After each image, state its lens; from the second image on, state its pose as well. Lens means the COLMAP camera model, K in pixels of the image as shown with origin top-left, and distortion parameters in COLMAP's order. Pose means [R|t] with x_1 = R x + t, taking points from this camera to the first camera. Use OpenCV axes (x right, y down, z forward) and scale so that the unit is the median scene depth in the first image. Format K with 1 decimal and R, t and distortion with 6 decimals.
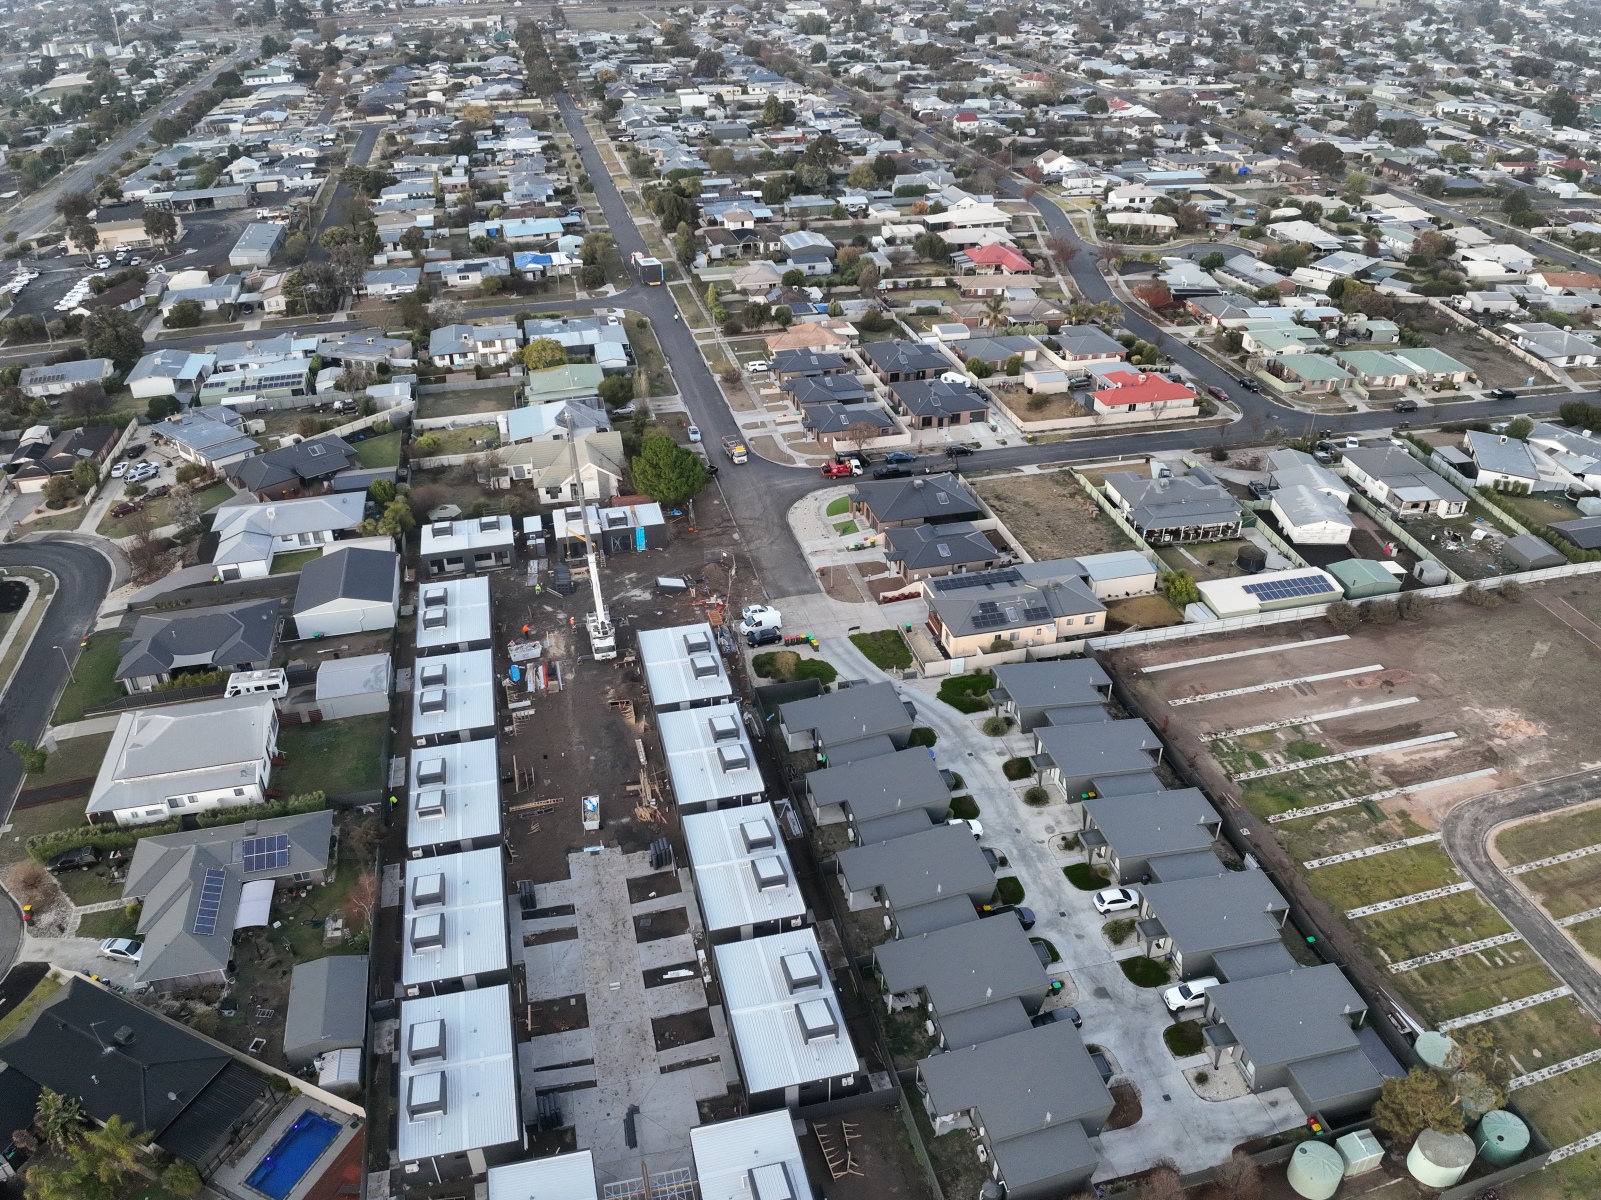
lens RADIAL K [[1191.7, 0, 800.5], [0, 1191.7, 600.0], [0, 0, 1]] dist [-0.099206, -0.007896]
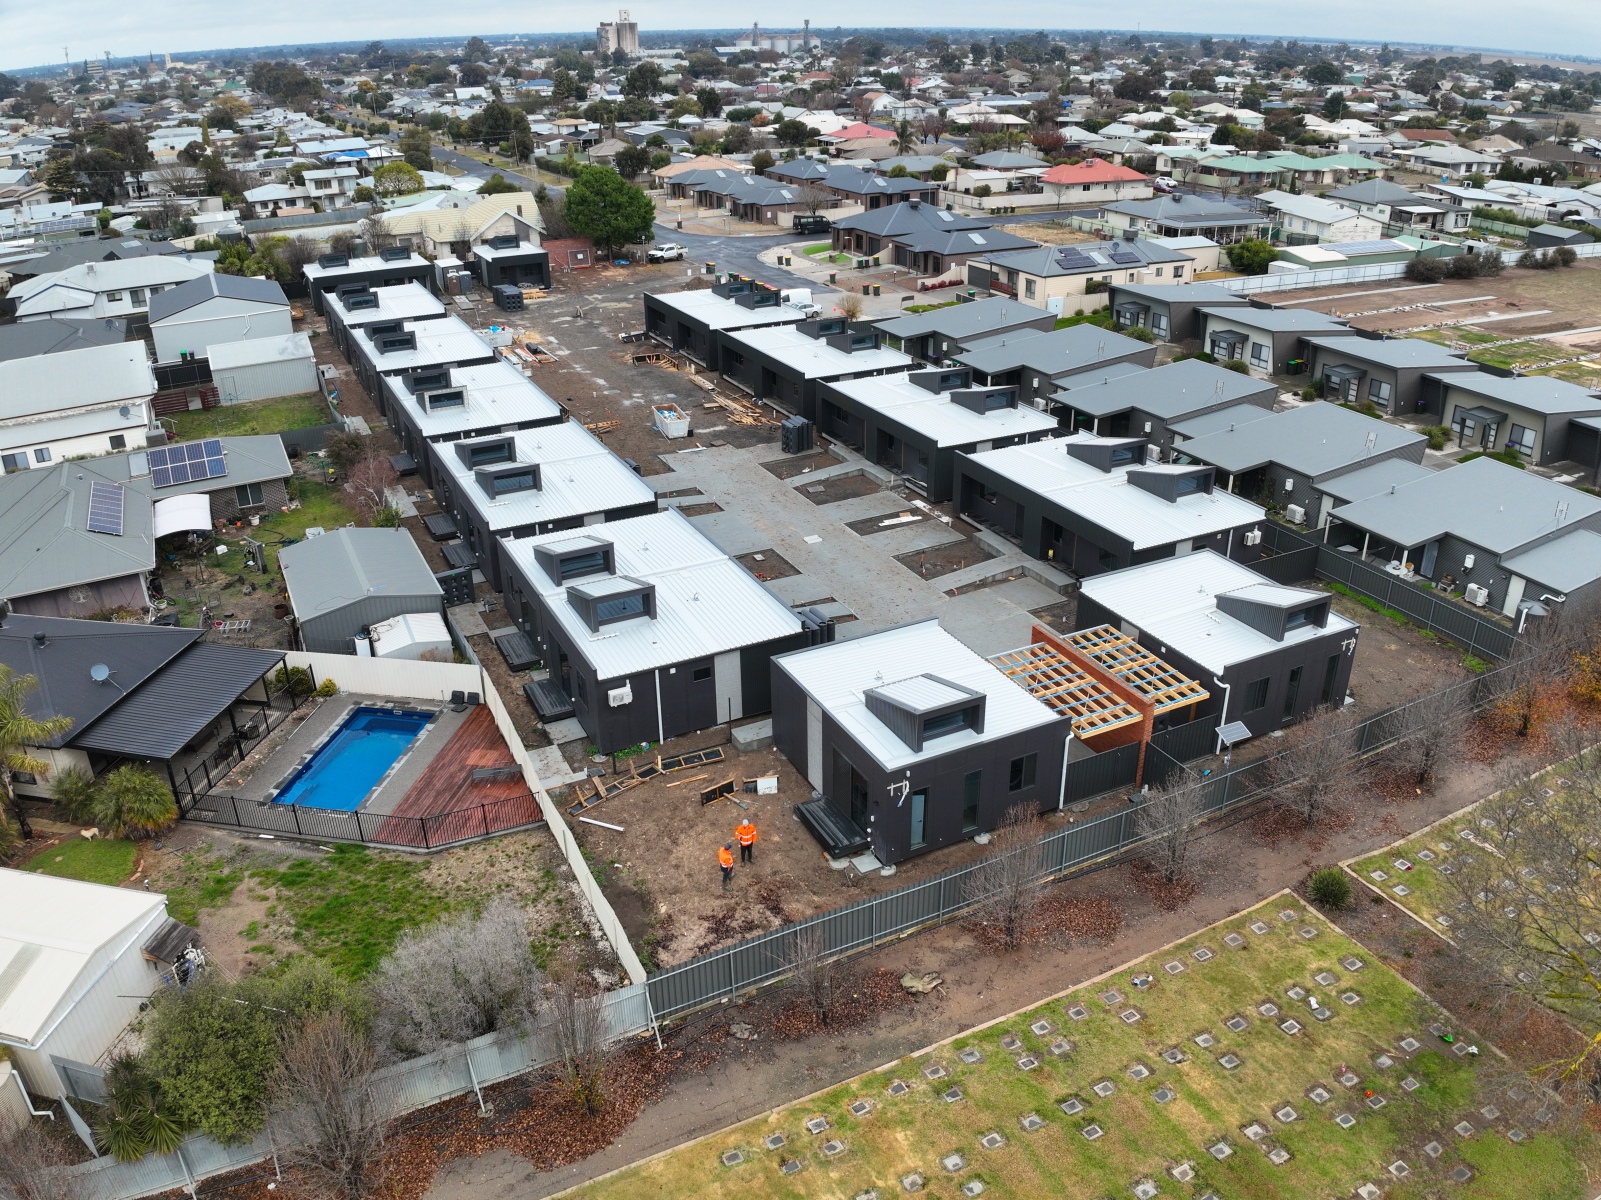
lens RADIAL K [[1226.8, 0, 812.9], [0, 1226.8, 595.6], [0, 0, 1]] dist [-0.110691, -0.006395]
pose [[0.972905, -0.101758, 0.207606, -0.284474], [0.123611, 0.987761, -0.095129, 0.401522], [-0.195385, 0.118214, 0.973576, 0.339236]]
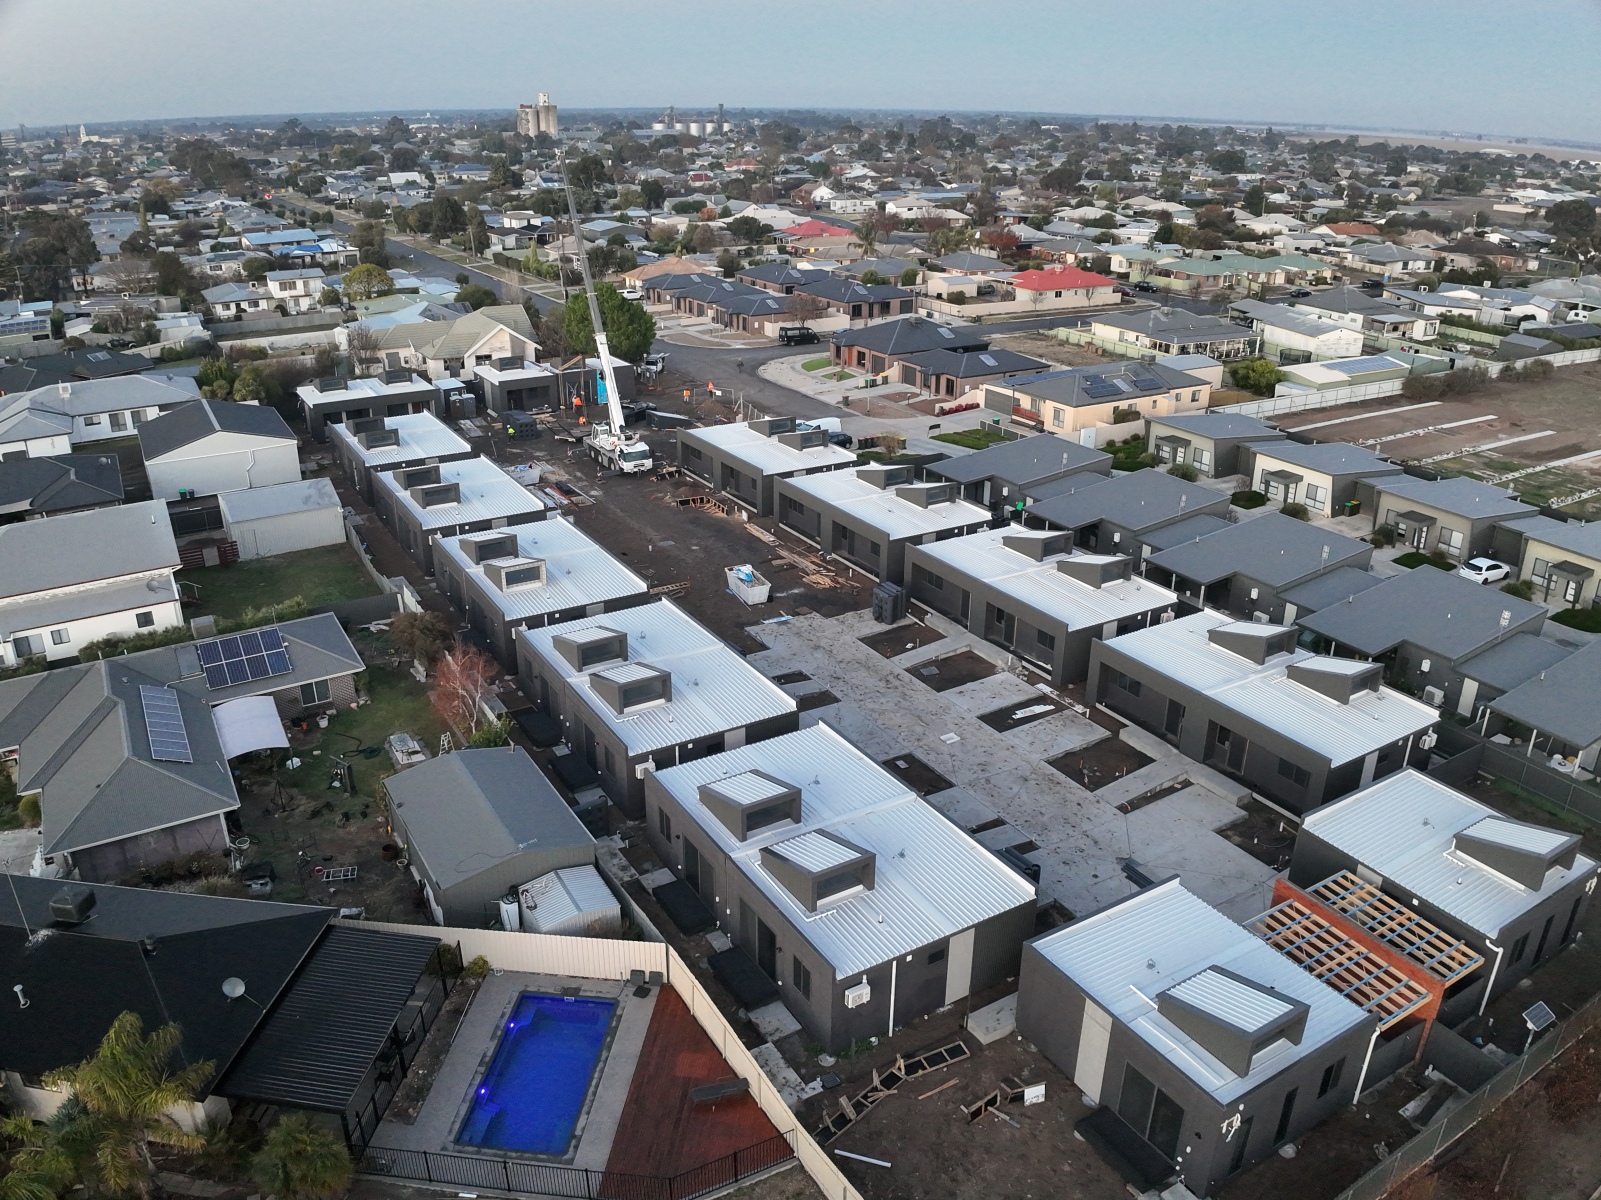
lens RADIAL K [[1191.7, 0, 800.5], [0, 1191.7, 600.0], [0, 0, 1]] dist [-0.099206, -0.007896]
pose [[0.954672, -0.104742, 0.278621, -0.371596], [0.145561, 0.980764, -0.130052, 0.311051], [-0.259639, 0.164714, 0.951555, 0.415143]]
